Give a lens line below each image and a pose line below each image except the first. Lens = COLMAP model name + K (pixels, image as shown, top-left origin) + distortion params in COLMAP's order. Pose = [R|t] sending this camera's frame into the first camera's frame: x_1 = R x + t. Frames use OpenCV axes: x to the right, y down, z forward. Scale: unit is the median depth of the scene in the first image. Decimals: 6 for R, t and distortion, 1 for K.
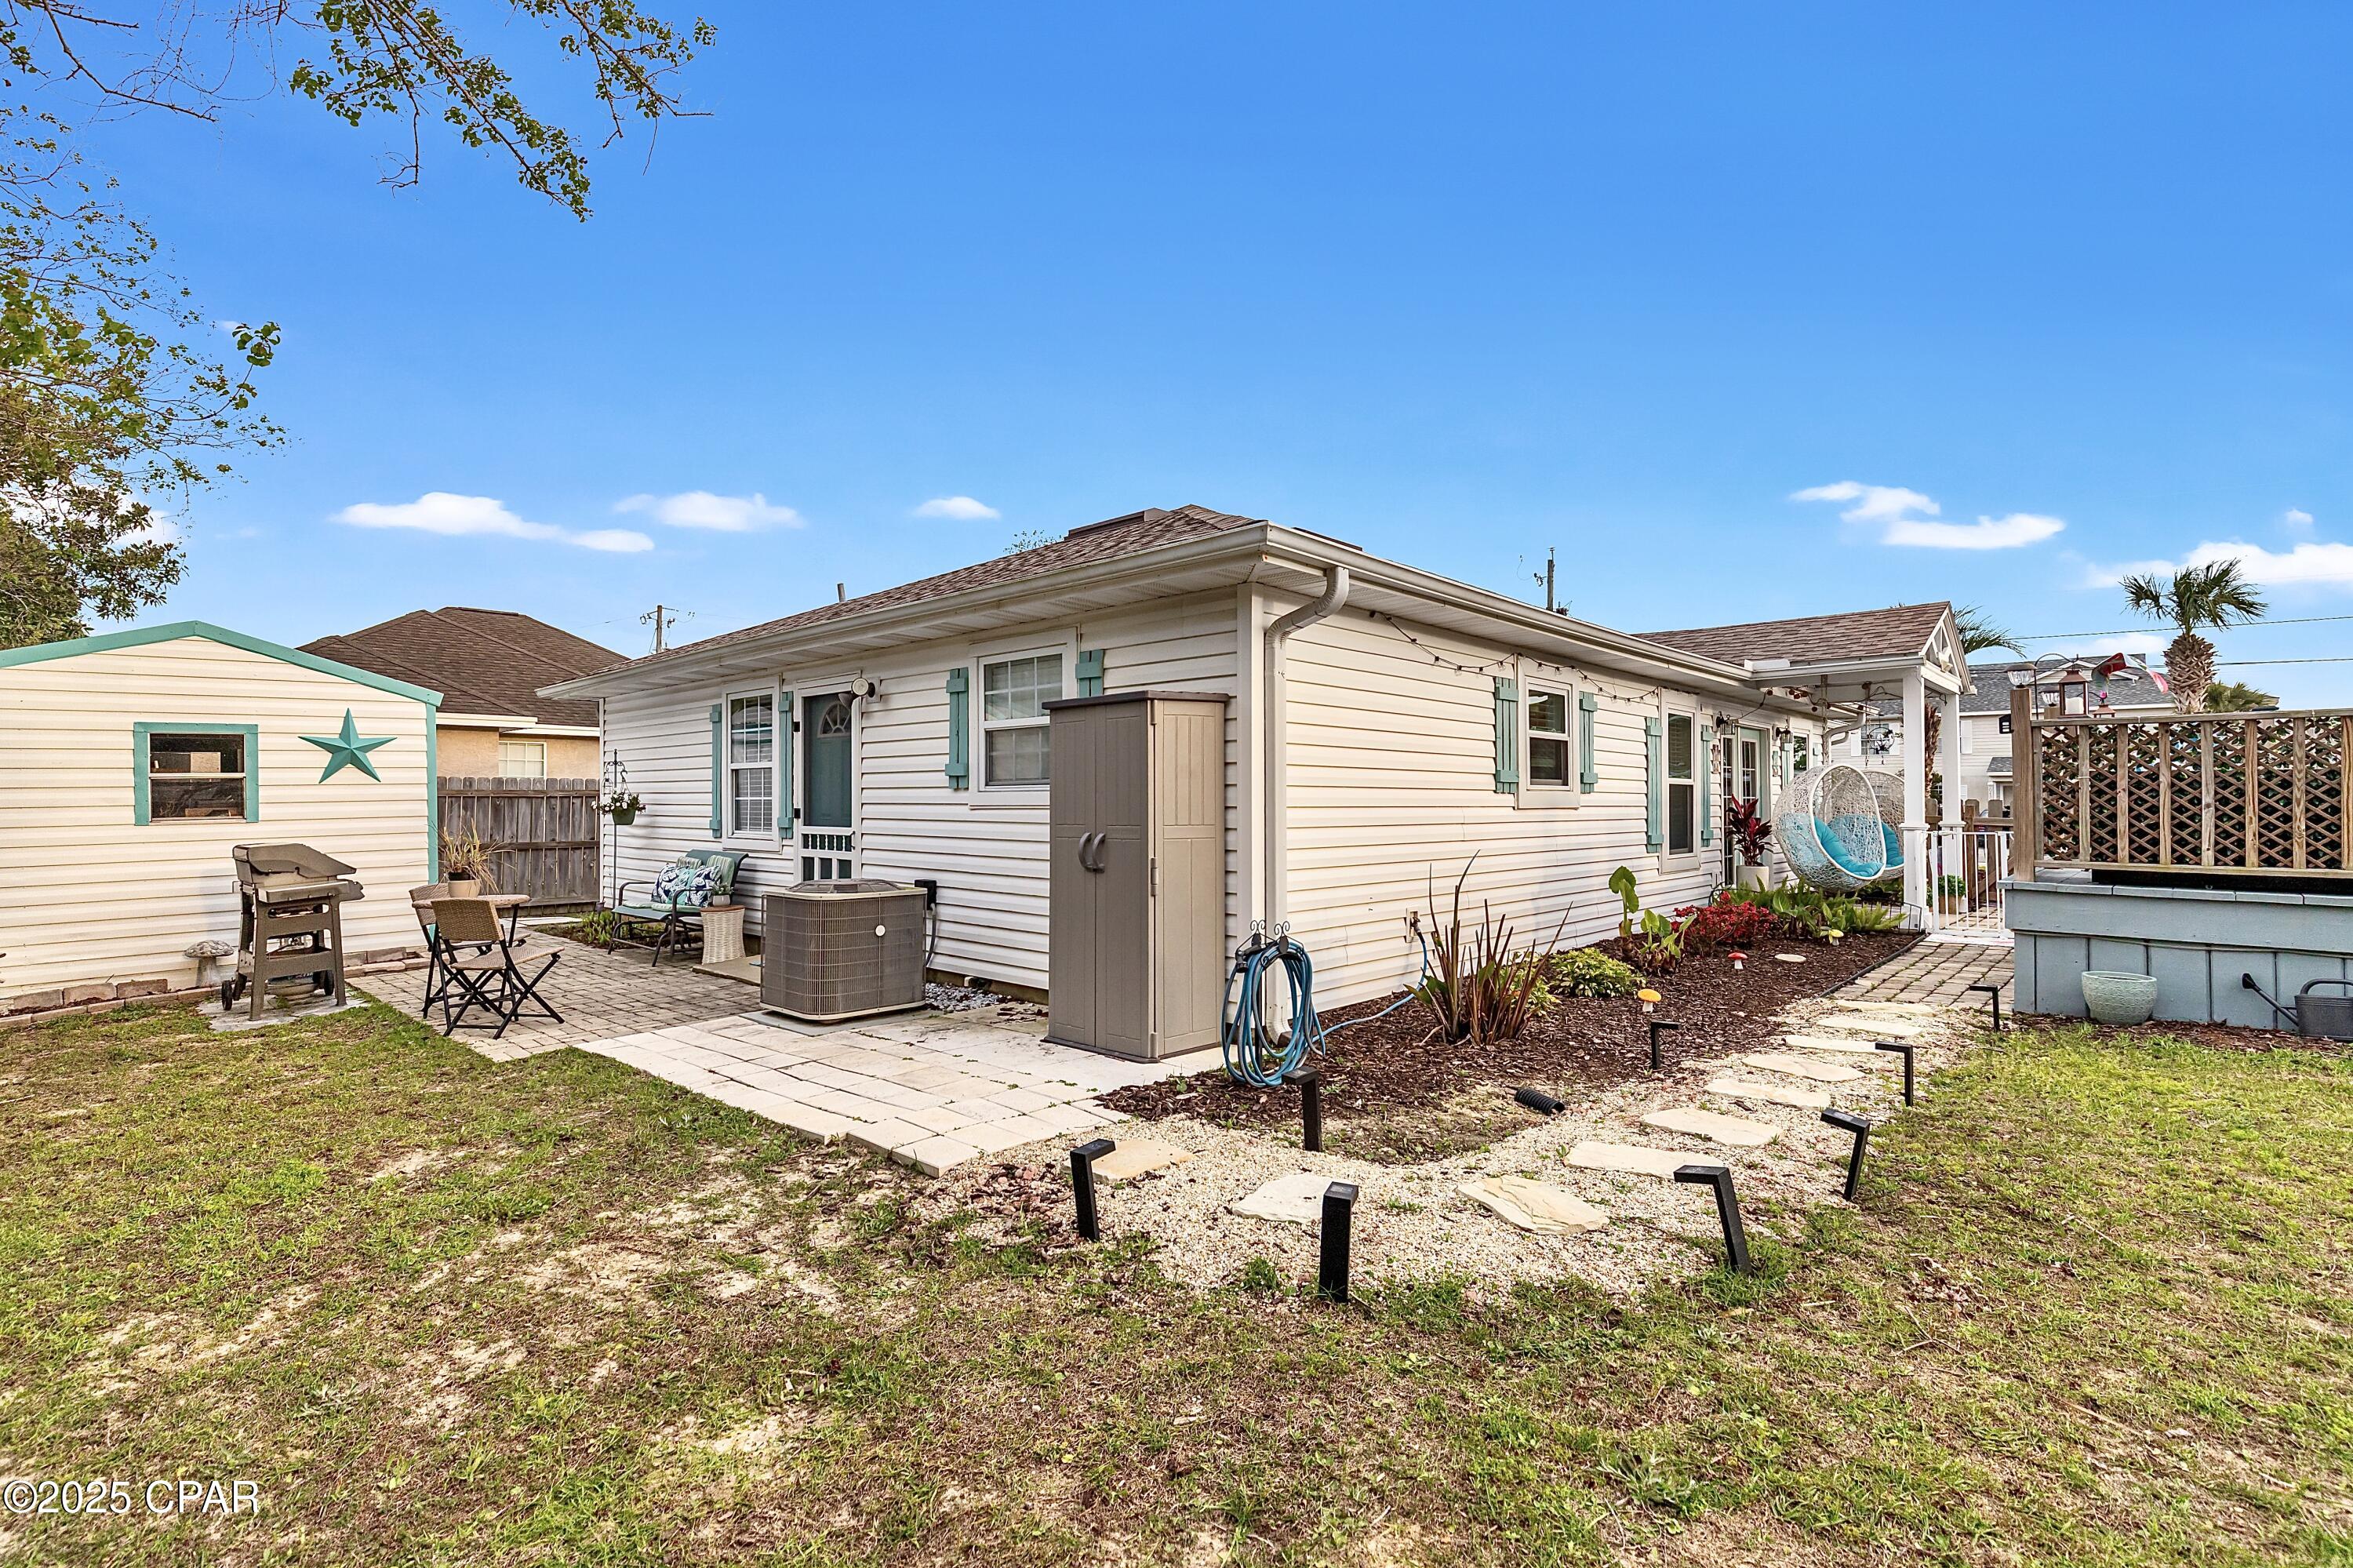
lens RADIAL K [[1065.4, 0, 1132.8], [0, 1065.4, 781.9], [0, 0, 1]] dist [0.011114, -0.001559]
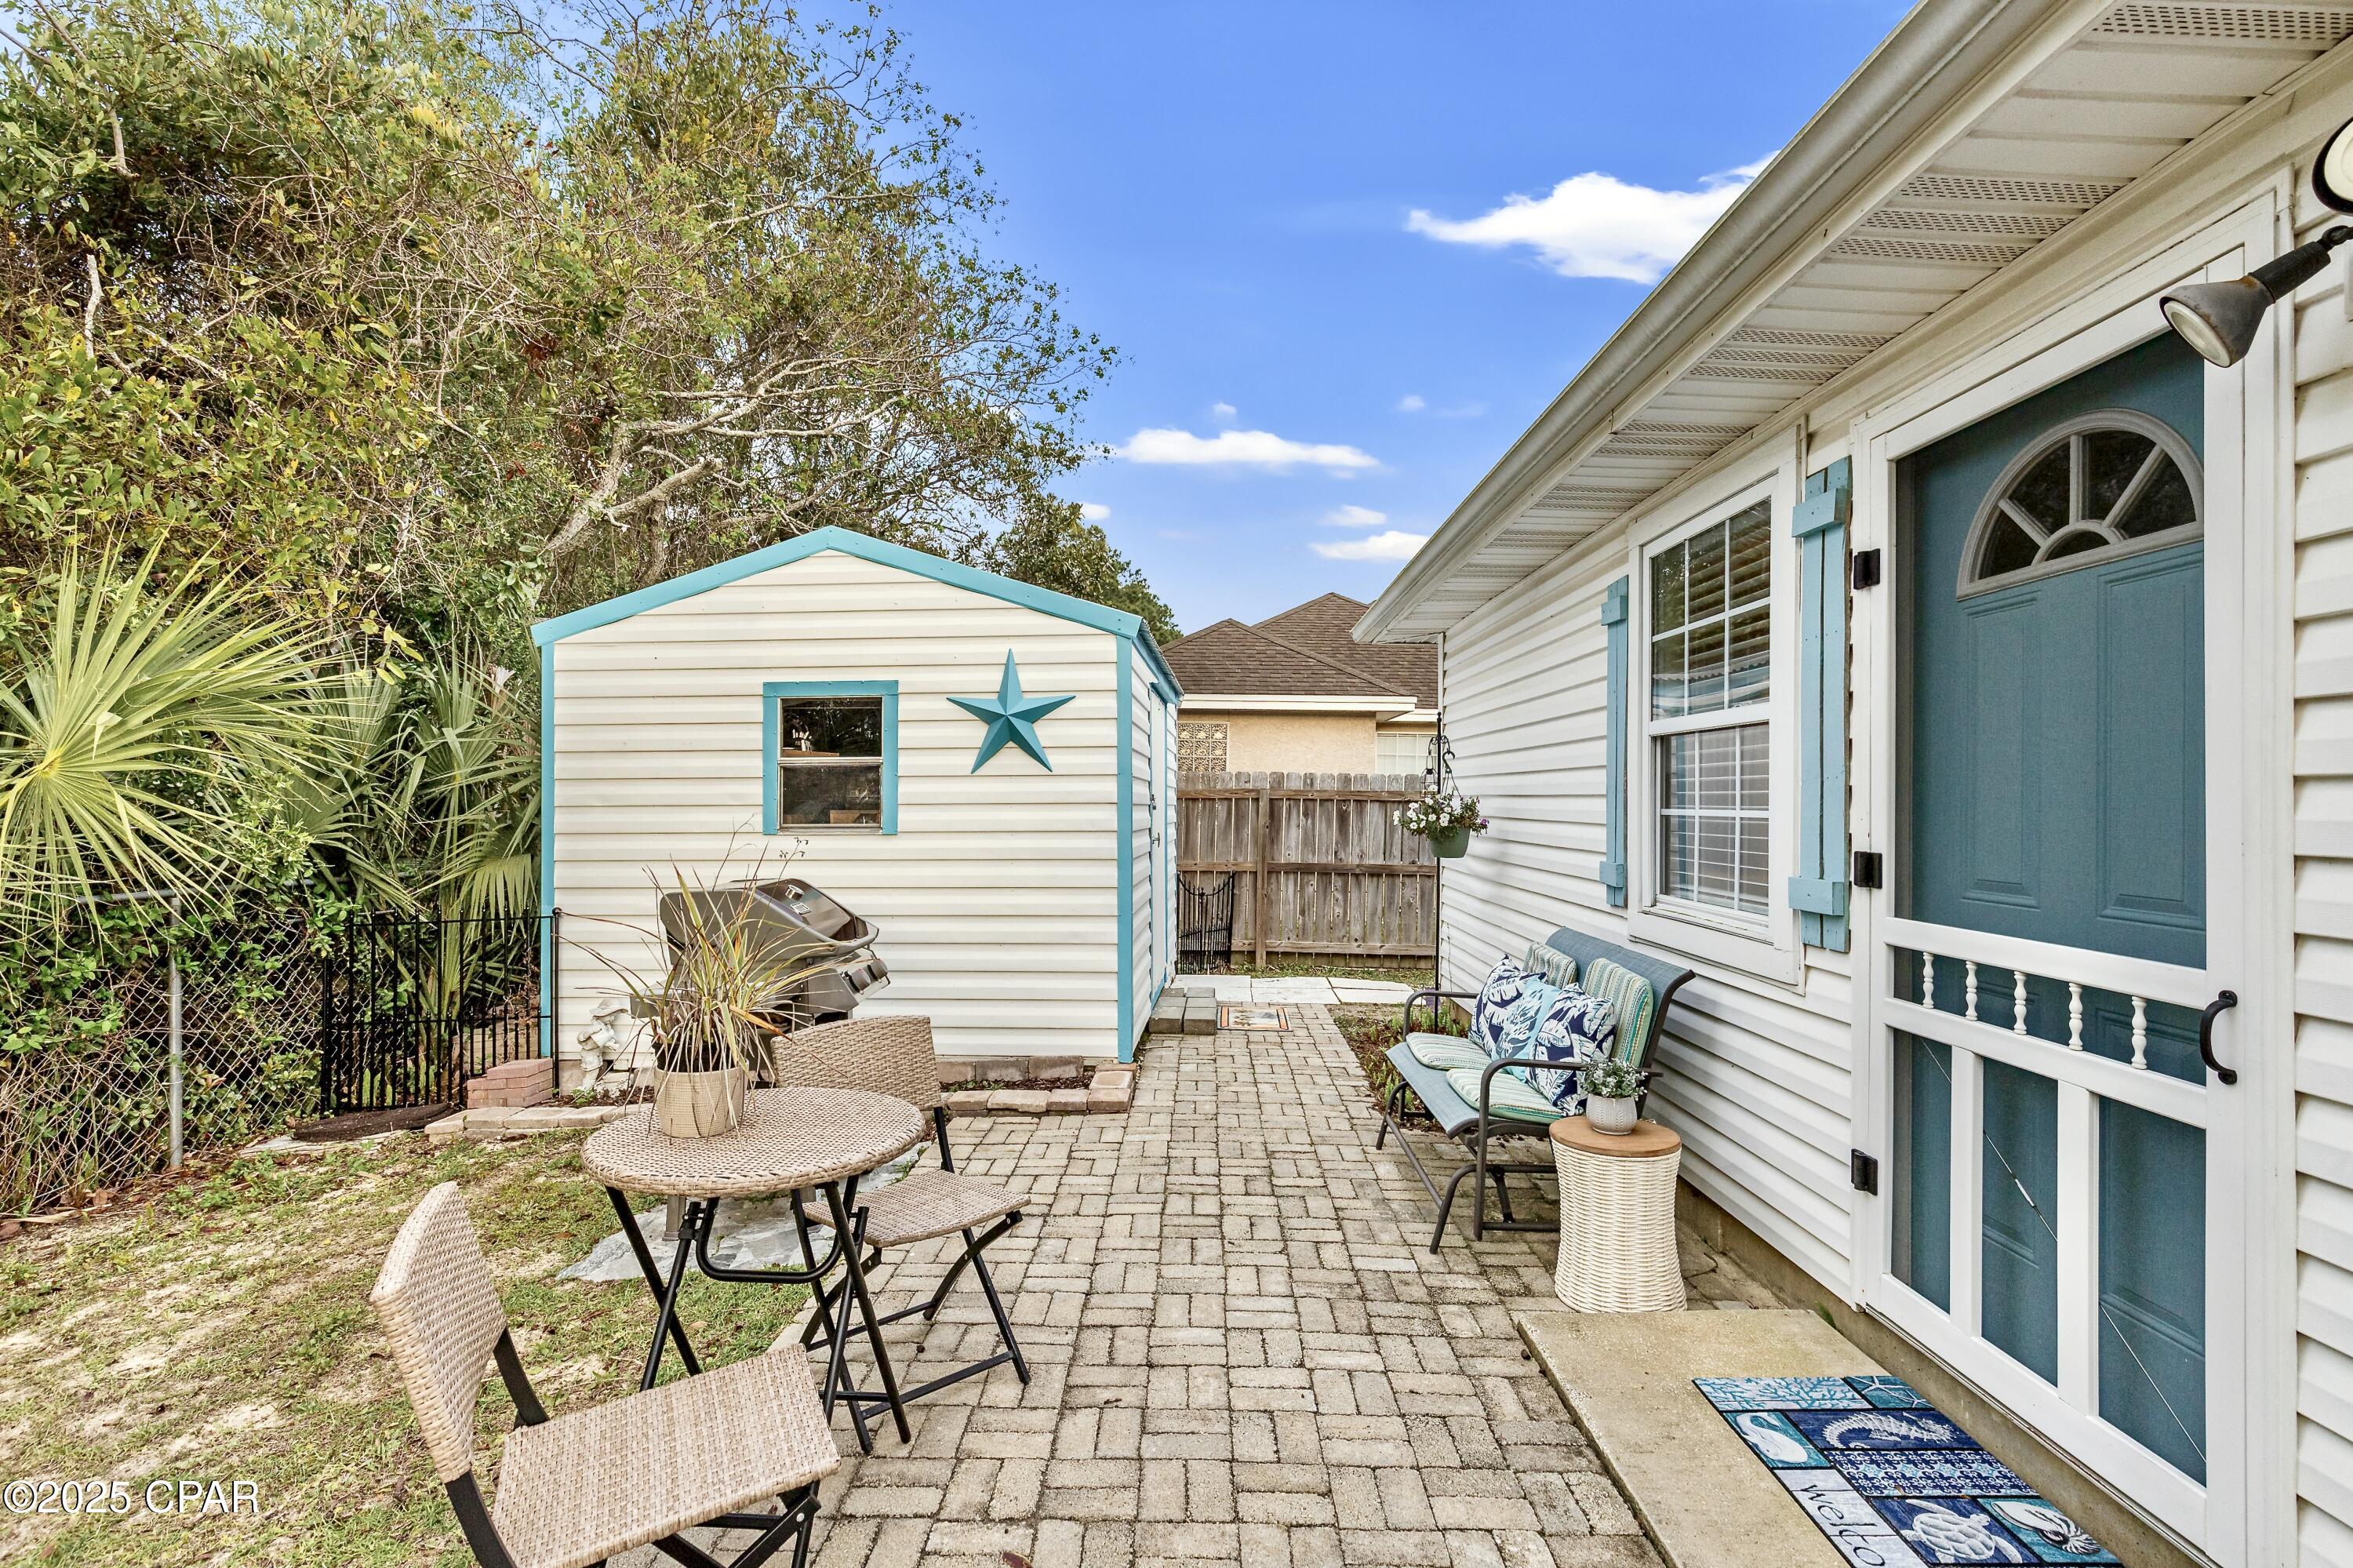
lens RADIAL K [[1065.4, 0, 1181.2], [0, 1065.4, 778.3], [0, 0, 1]] dist [0.011114, -0.001559]
pose [[0.690824, -0.001327, -0.723022, -0.231640], [-0.005432, 0.999961, -0.007025, 0.007622], [0.723003, 0.008781, 0.690789, 0.659671]]
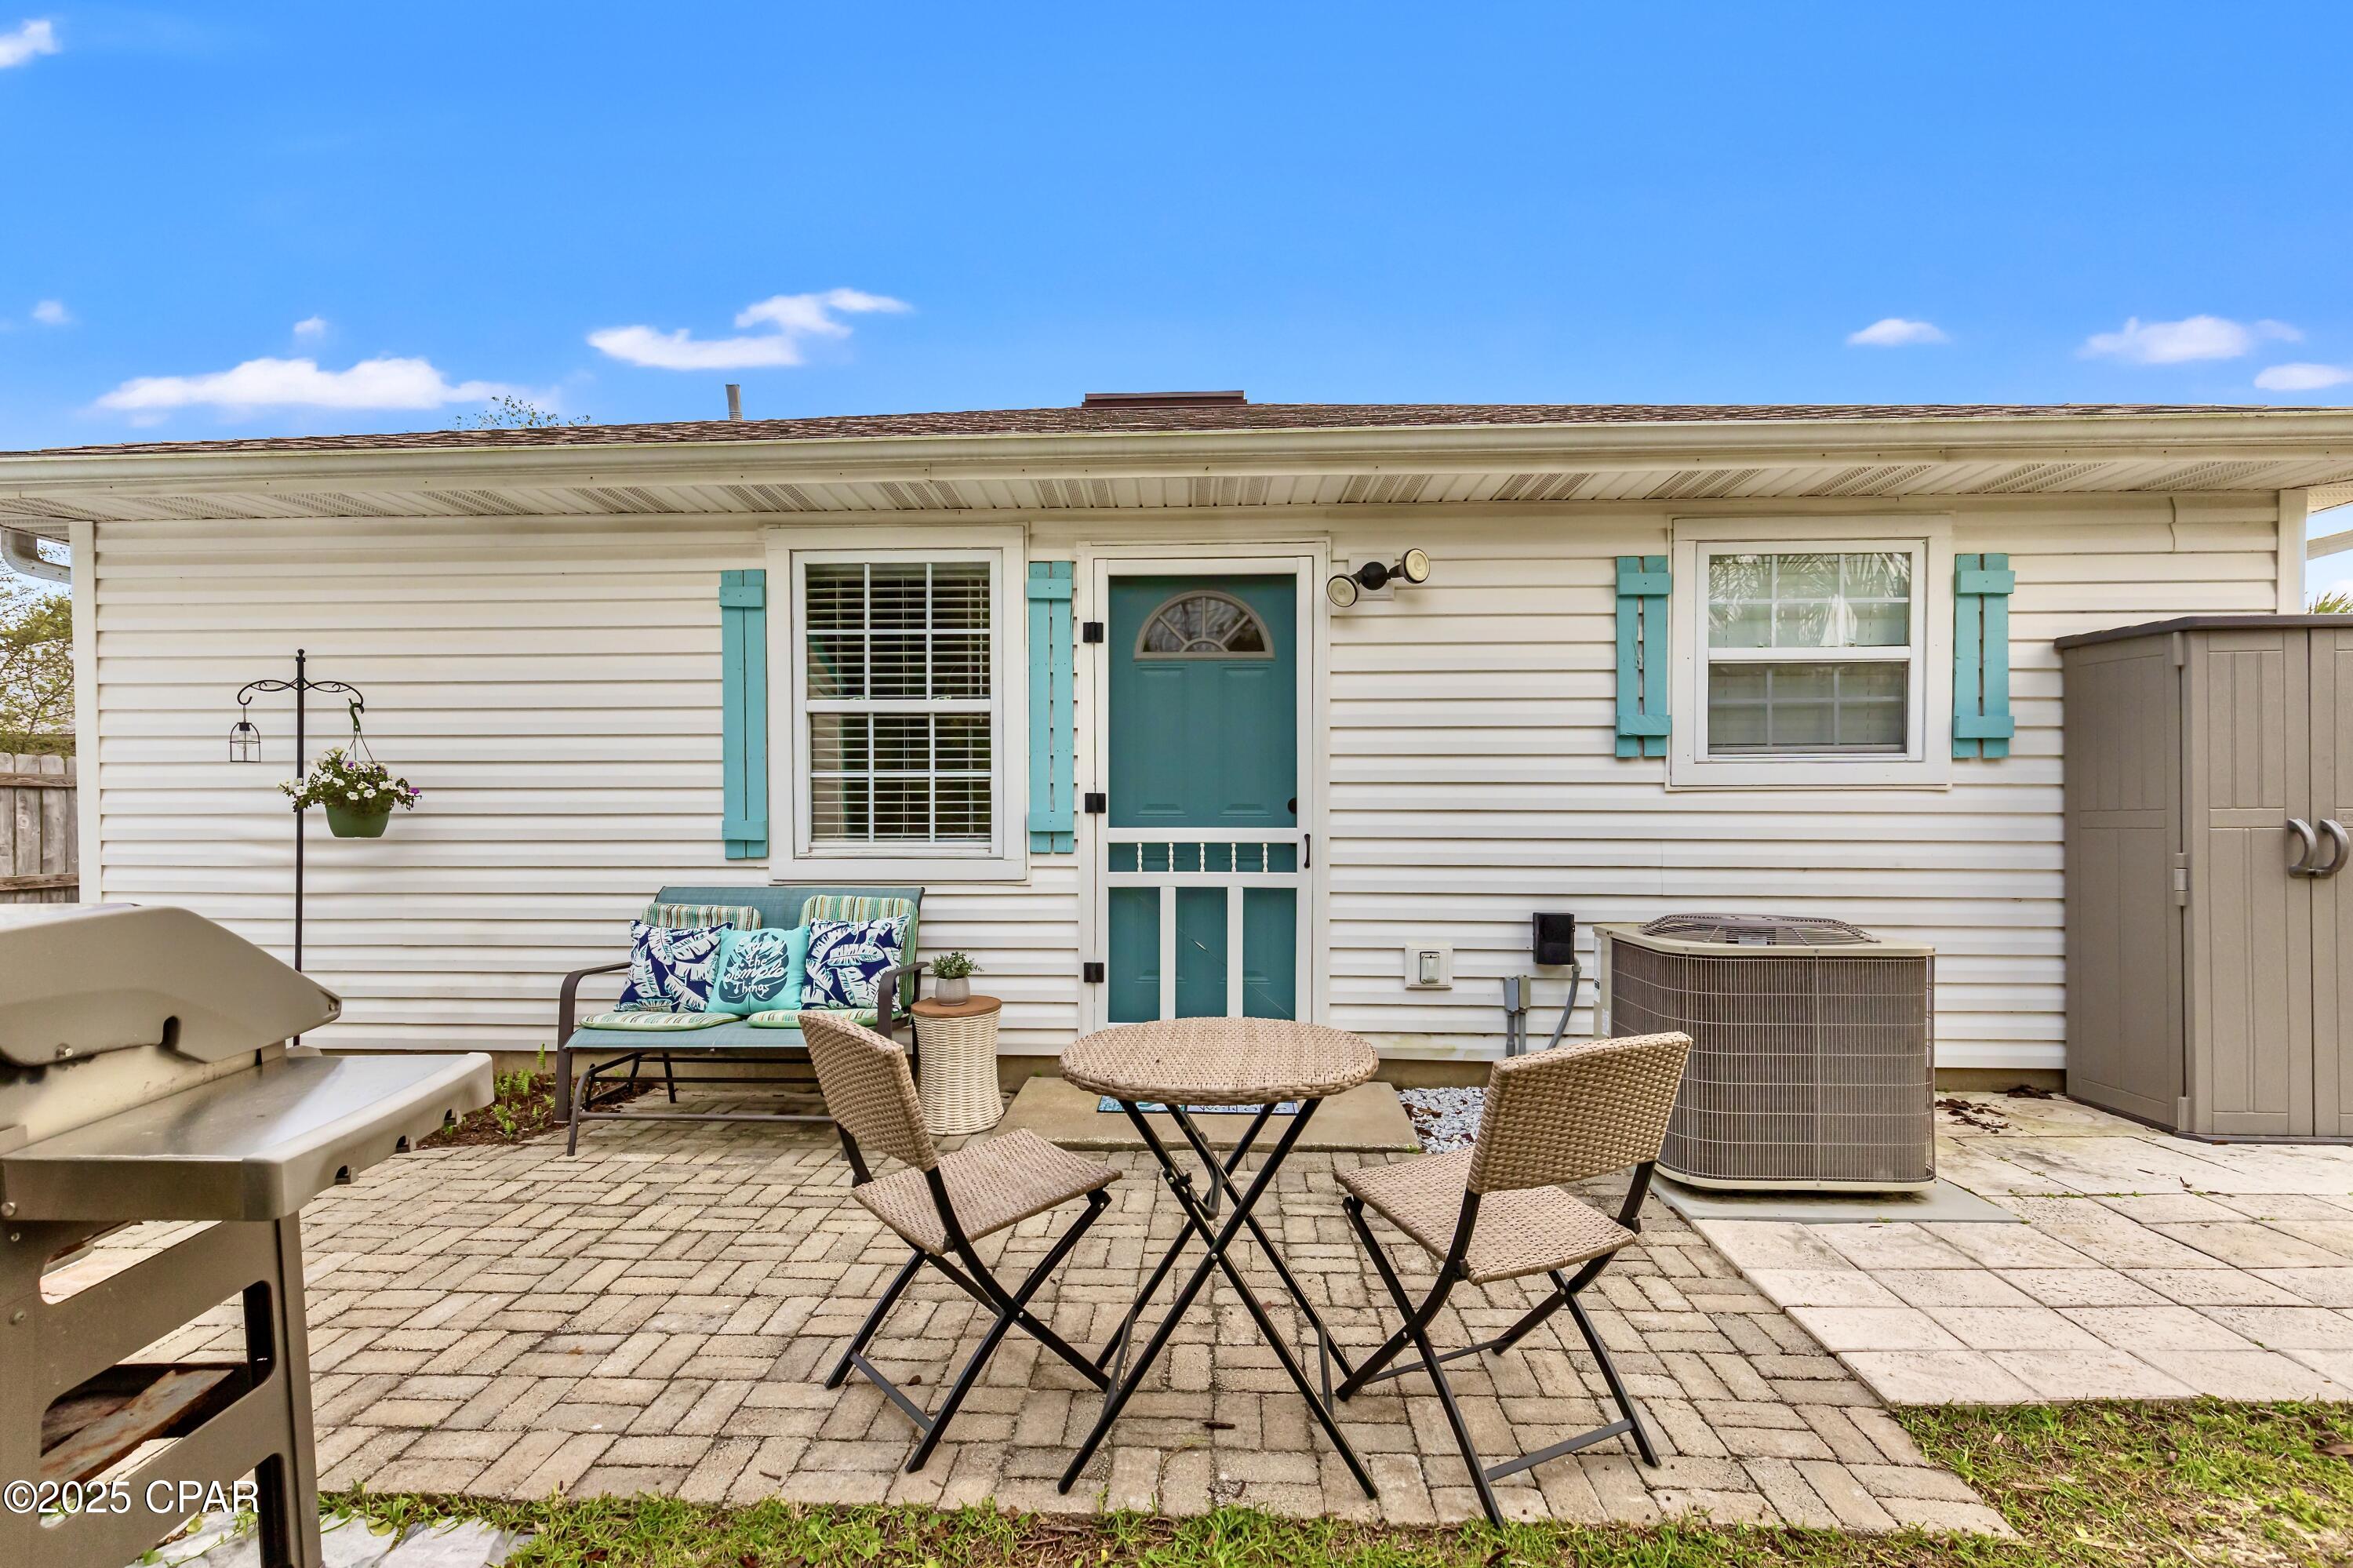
lens RADIAL K [[1065.4, 0, 1173.5], [0, 1065.4, 796.4], [0, 0, 1]] dist [0.011114, -0.001559]
pose [[0.767035, 0.003274, 0.641597, -0.609025], [-0.011226, 0.999902, 0.008319, 0.021332], [-0.641507, -0.013584, 0.766997, 0.577559]]
